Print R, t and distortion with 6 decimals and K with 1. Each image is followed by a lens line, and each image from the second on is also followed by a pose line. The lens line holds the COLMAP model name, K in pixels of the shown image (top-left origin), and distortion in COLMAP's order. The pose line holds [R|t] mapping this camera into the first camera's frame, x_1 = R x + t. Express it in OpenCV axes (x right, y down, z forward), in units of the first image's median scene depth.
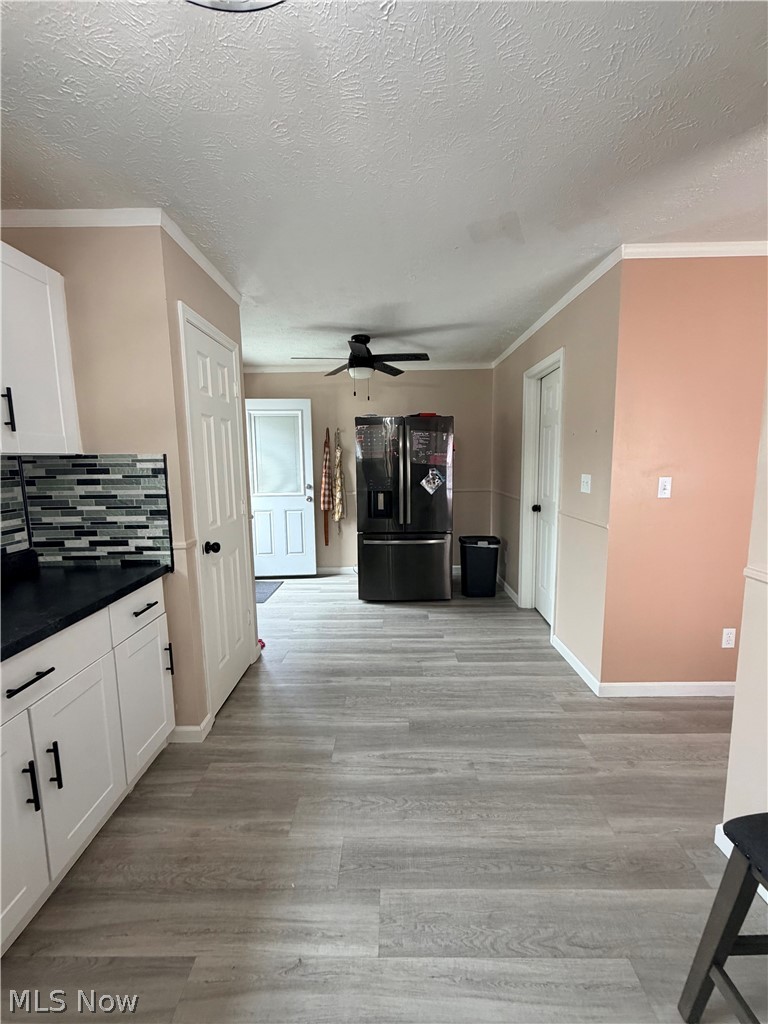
lens RADIAL K [[421.4, 0, 386.7], [0, 421.4, 510.0], [0, 0, 1]] dist [0.000573, 0.000549]
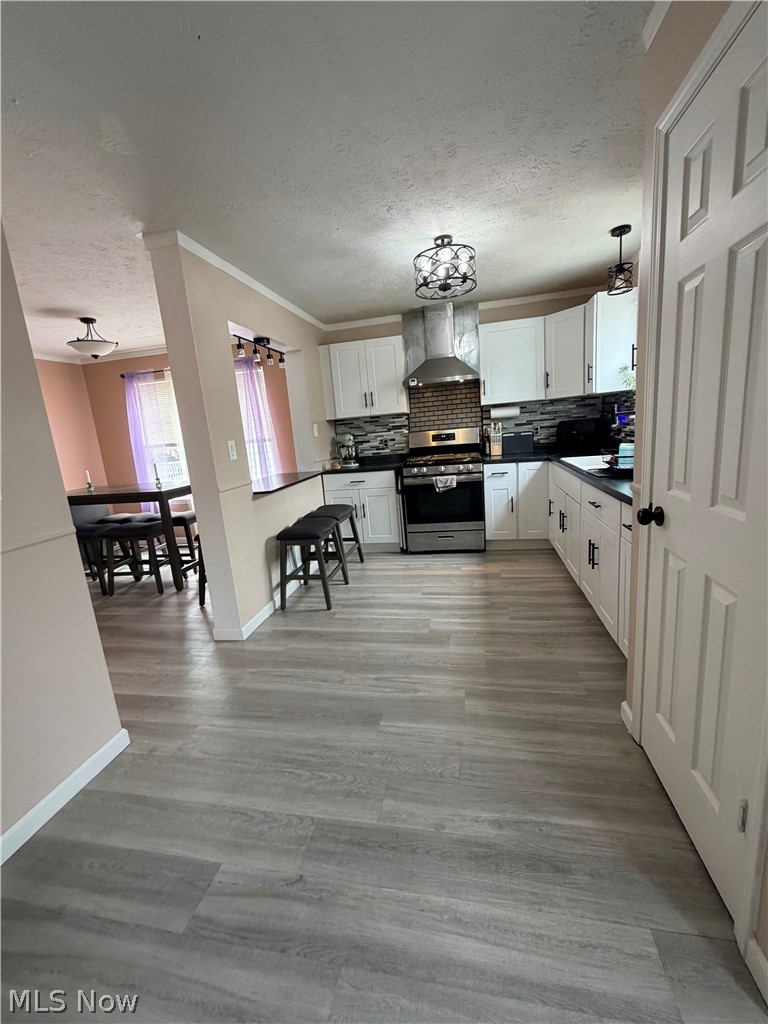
lens RADIAL K [[421.4, 0, 384.2], [0, 421.4, 511.2], [0, 0, 1]] dist [0.000573, 0.000549]
pose [[-0.976647, 0.056149, 0.207381, -0.216414], [0.119438, 0.944241, 0.306827, -0.218759], [-0.178590, 0.324431, -0.928897, 2.279153]]
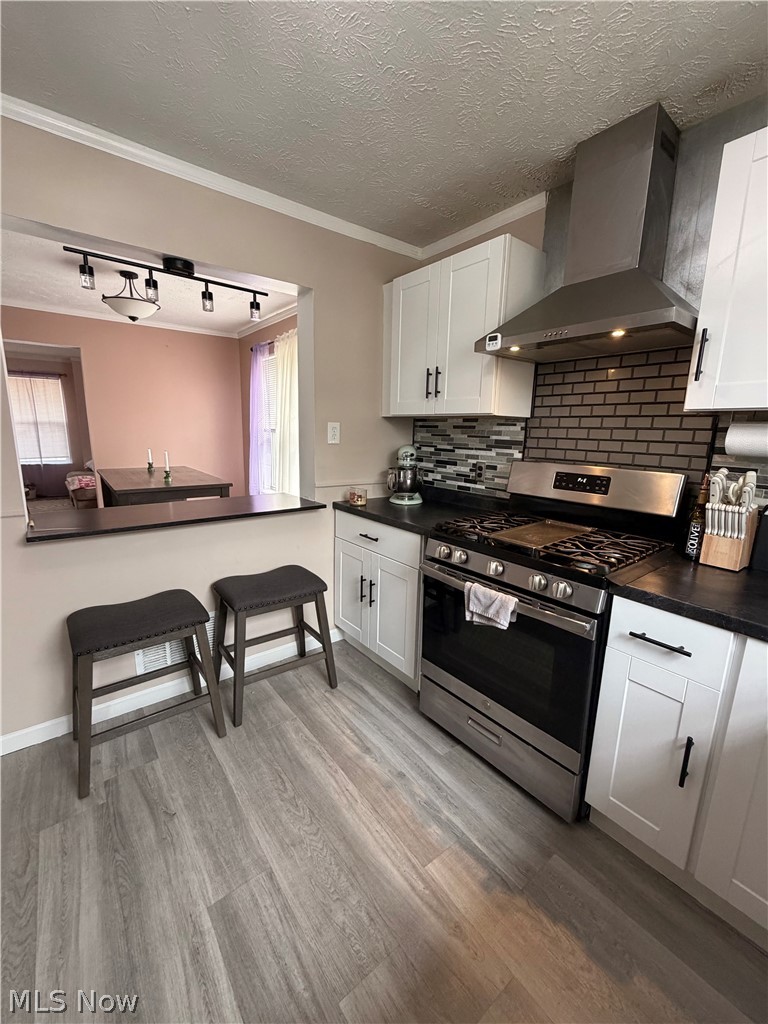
lens RADIAL K [[421.4, 0, 384.7], [0, 421.4, 510.9], [0, 0, 1]] dist [0.000573, 0.000549]
pose [[-0.622720, -0.150140, 0.767905, -0.609331], [0.082041, 0.963479, 0.254908, -0.036028], [-0.778132, 0.221736, -0.587660, 0.538751]]
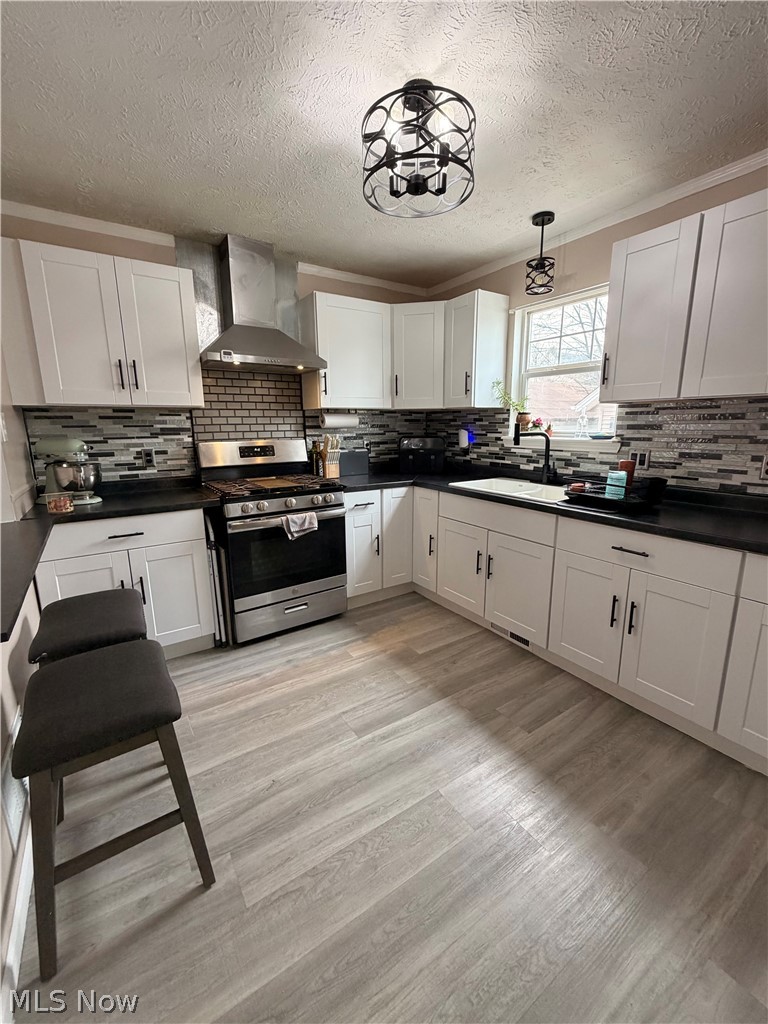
lens RADIAL K [[421.4, 0, 384.8], [0, 421.4, 511.5], [0, 0, 1]] dist [0.000573, 0.000549]
pose [[-0.829220, 0.135082, -0.542354, 0.523666], [-0.047549, 0.949788, 0.309260, -0.117991], [0.556896, 0.282233, -0.781160, 1.243290]]
